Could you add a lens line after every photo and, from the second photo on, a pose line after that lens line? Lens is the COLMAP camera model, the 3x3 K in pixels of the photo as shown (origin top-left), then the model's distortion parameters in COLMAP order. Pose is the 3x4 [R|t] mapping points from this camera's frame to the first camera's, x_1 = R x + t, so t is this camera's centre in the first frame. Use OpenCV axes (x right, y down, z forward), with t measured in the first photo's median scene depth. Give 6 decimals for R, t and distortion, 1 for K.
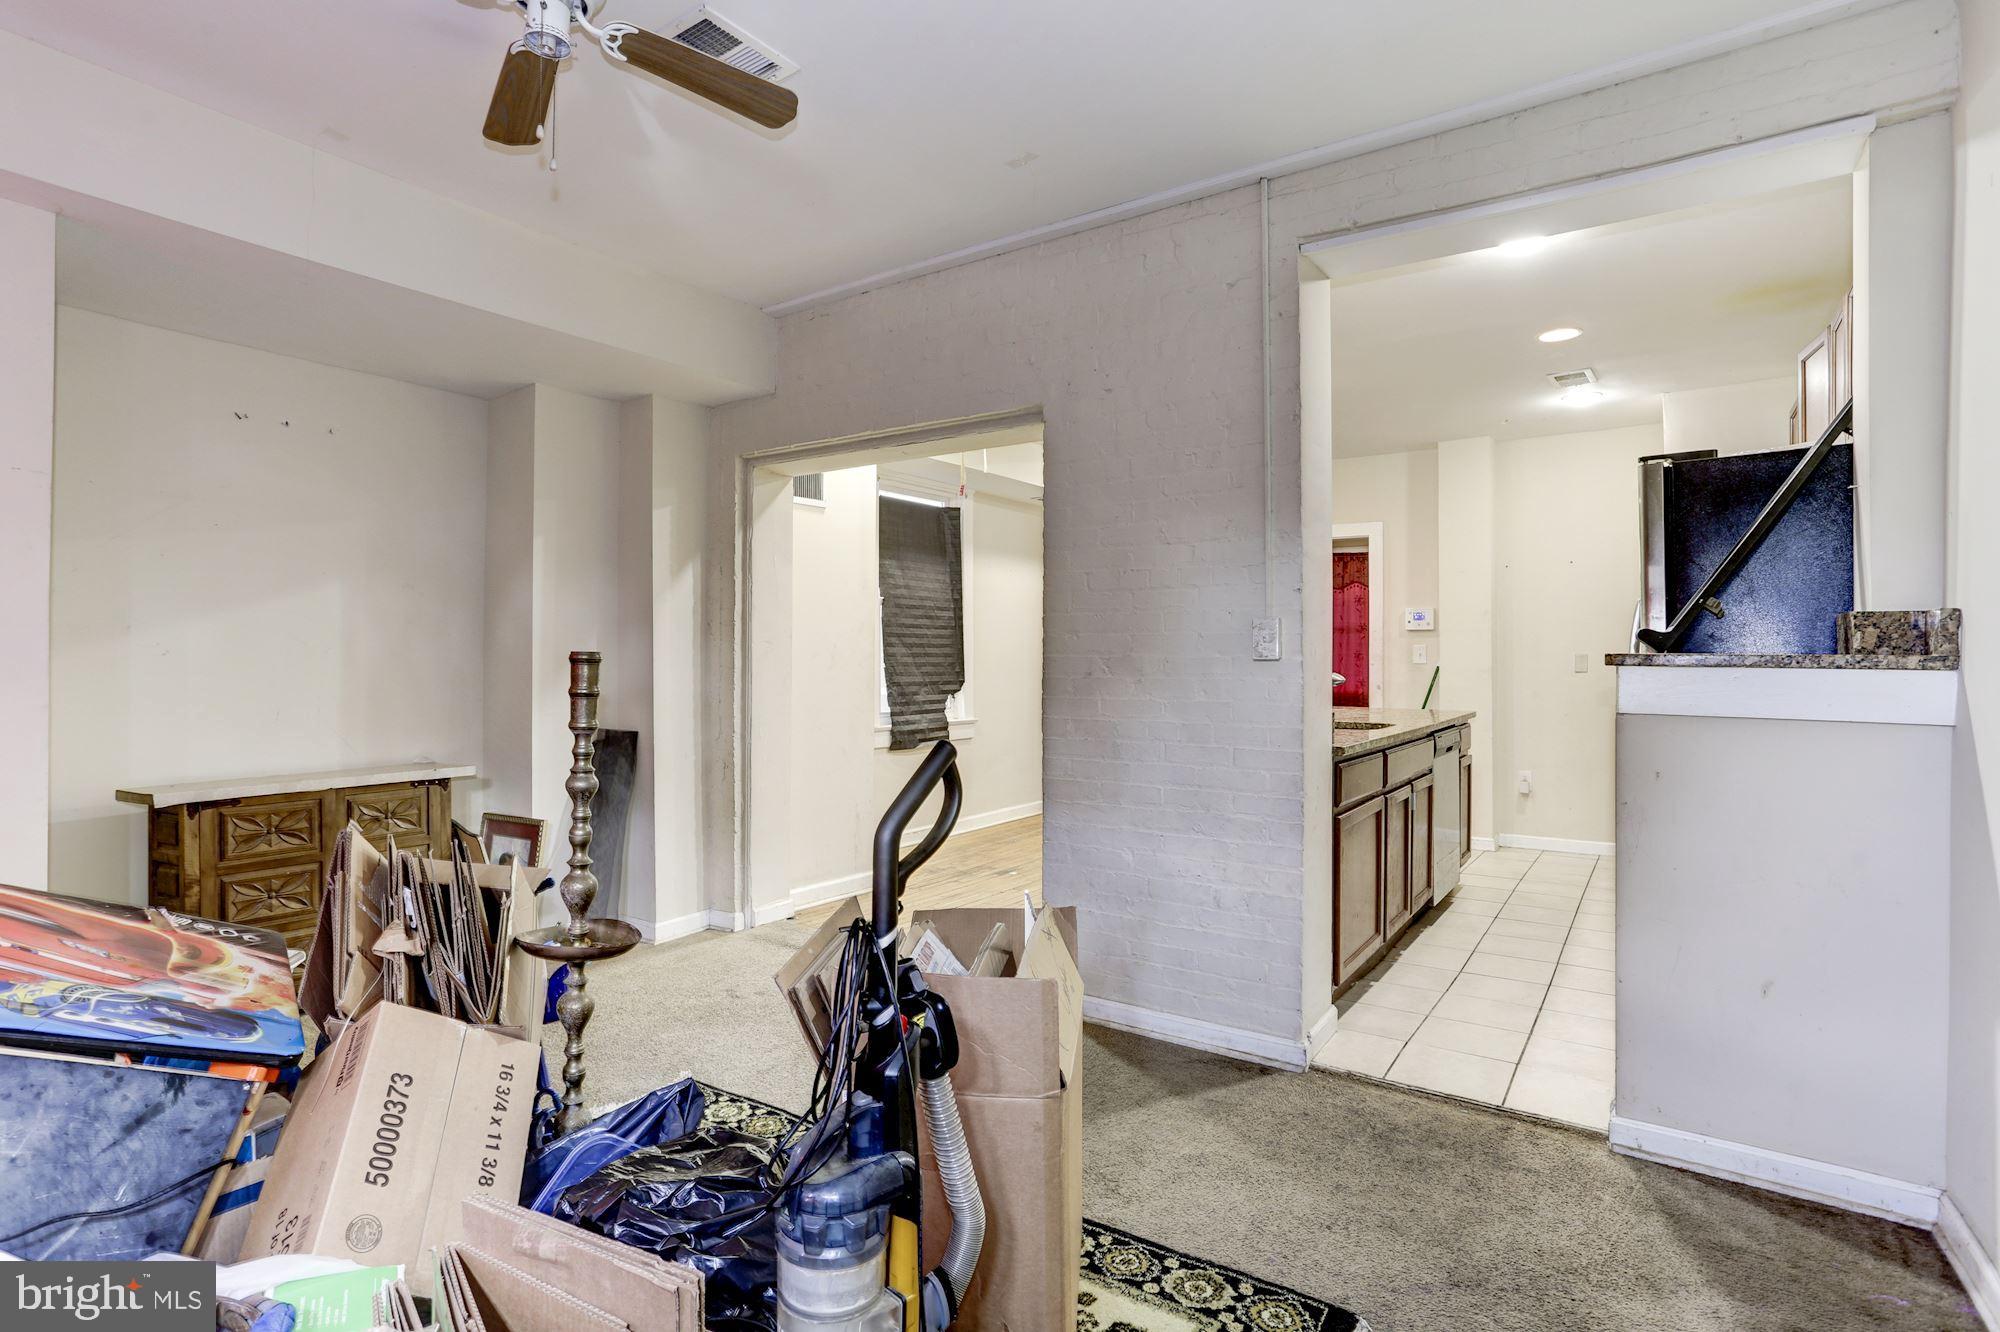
lens RADIAL K [[1025.7, 0, 992.9], [0, 1025.7, 659.3], [0, 0, 1]] dist [0.001430, 0.000045]
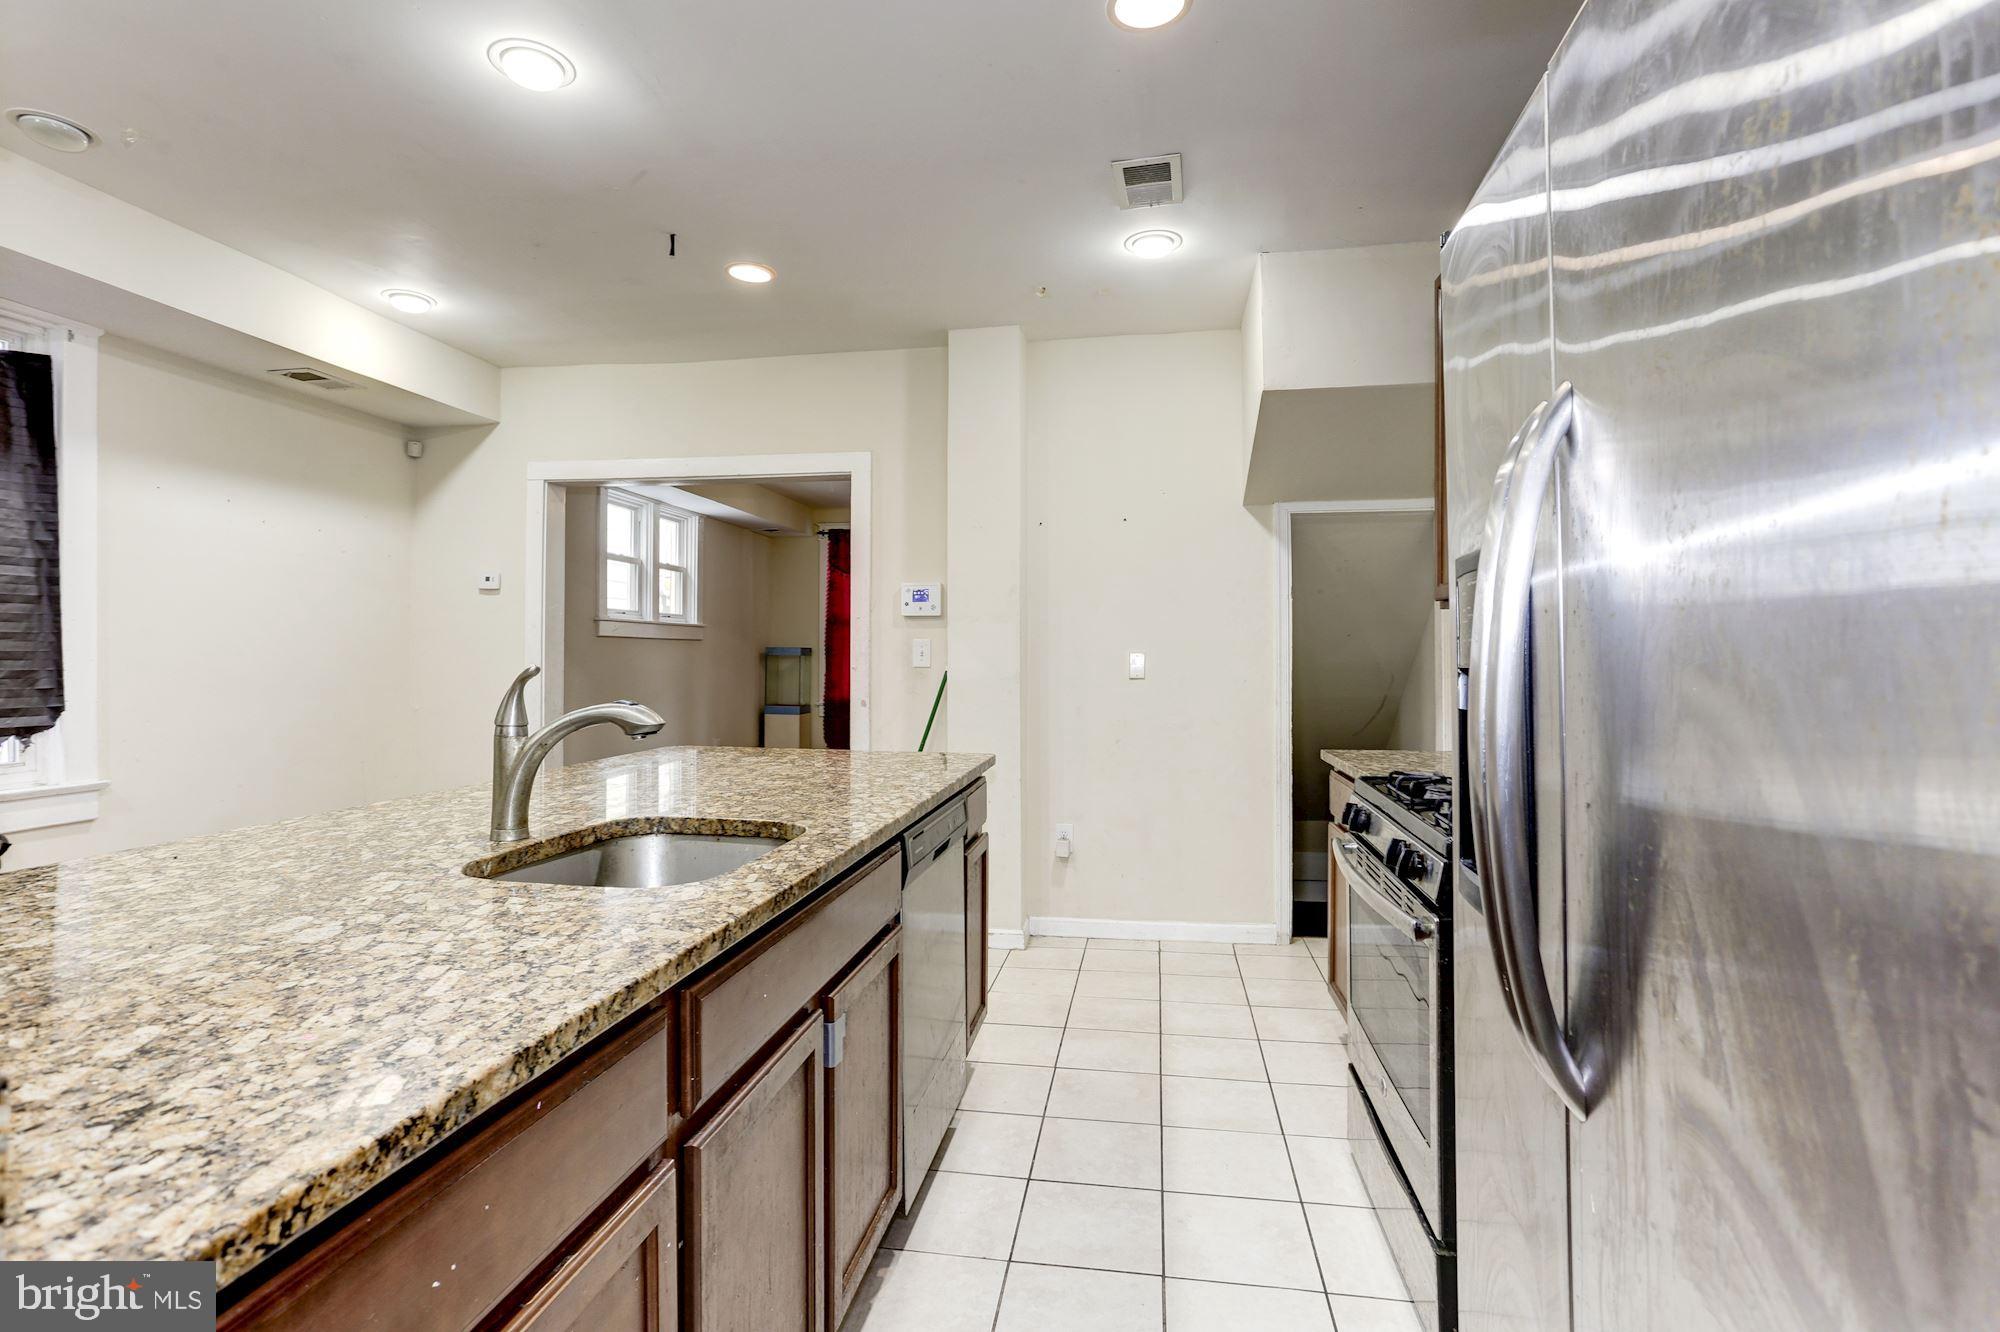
lens RADIAL K [[968.2, 0, 985.4], [0, 968.2, 647.9], [0, 0, 1]] dist [-0.026713, 0.009657]
pose [[0.913077, 0.000055, 0.407786, 0.202269], [0.003673, 0.999958, -0.008360, -0.002418], [-0.407770, 0.009131, 0.913039, 0.419151]]
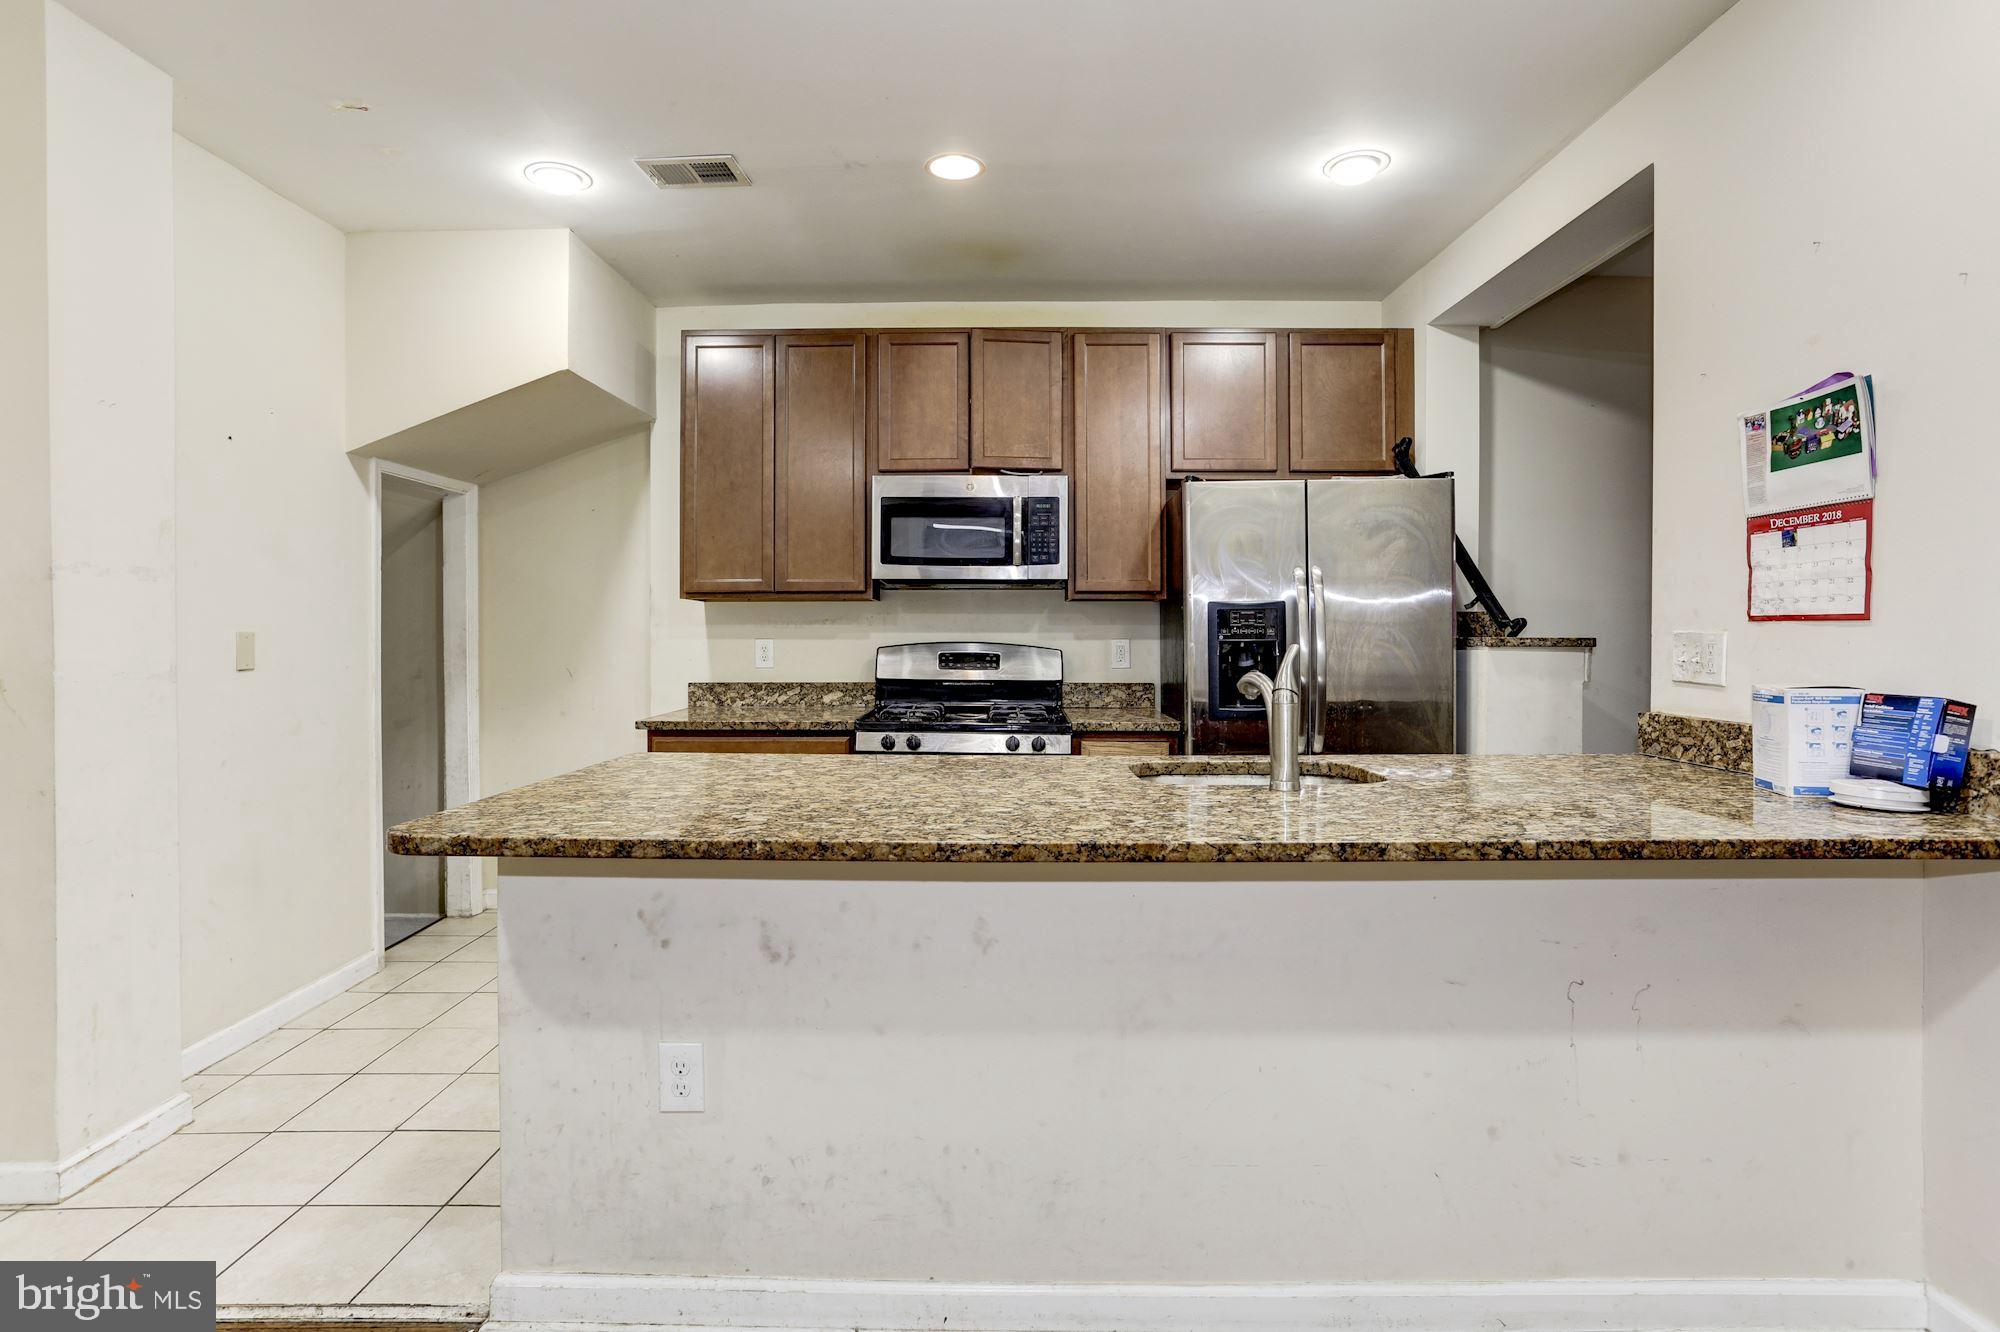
lens RADIAL K [[968.2, 0, 998.1], [0, 968.2, 636.9], [0, 0, 1]] dist [-0.026713, 0.009657]
pose [[-0.545452, -0.004110, 0.838132, 0.000927], [0.001906, 0.999979, 0.006144, -0.004220], [-0.838140, 0.004948, -0.545432, 0.903215]]
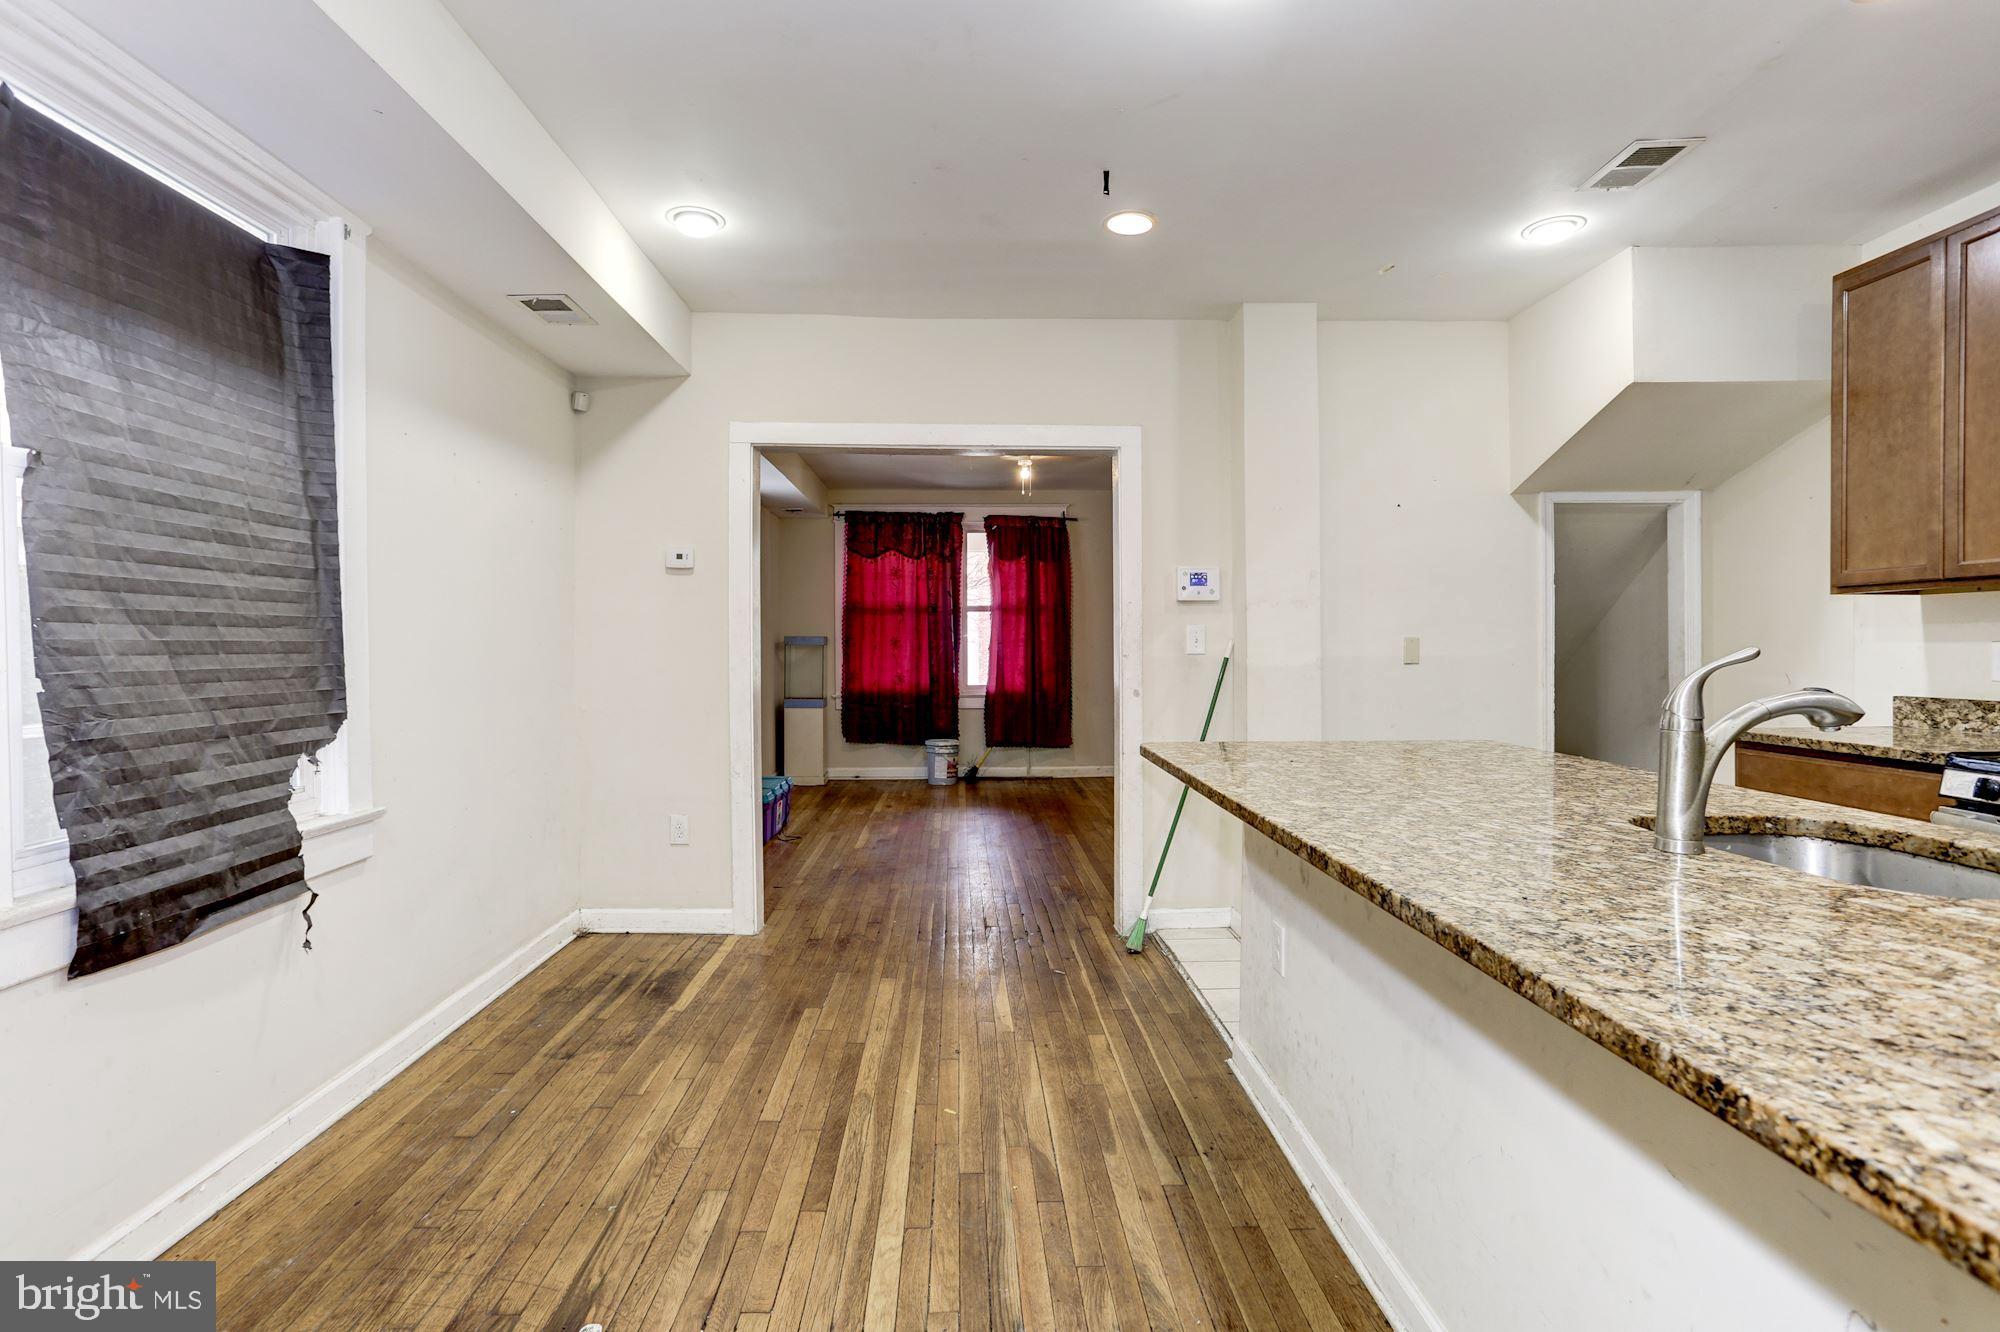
lens RADIAL K [[968.2, 0, 988.1], [0, 968.2, 651.9], [0, 0, 1]] dist [-0.026713, 0.009657]
pose [[0.814110, -0.013046, 0.580565, -0.042292], [0.009950, 0.999914, 0.008517, -0.003112], [-0.580626, -0.001157, 0.814169, 0.600864]]
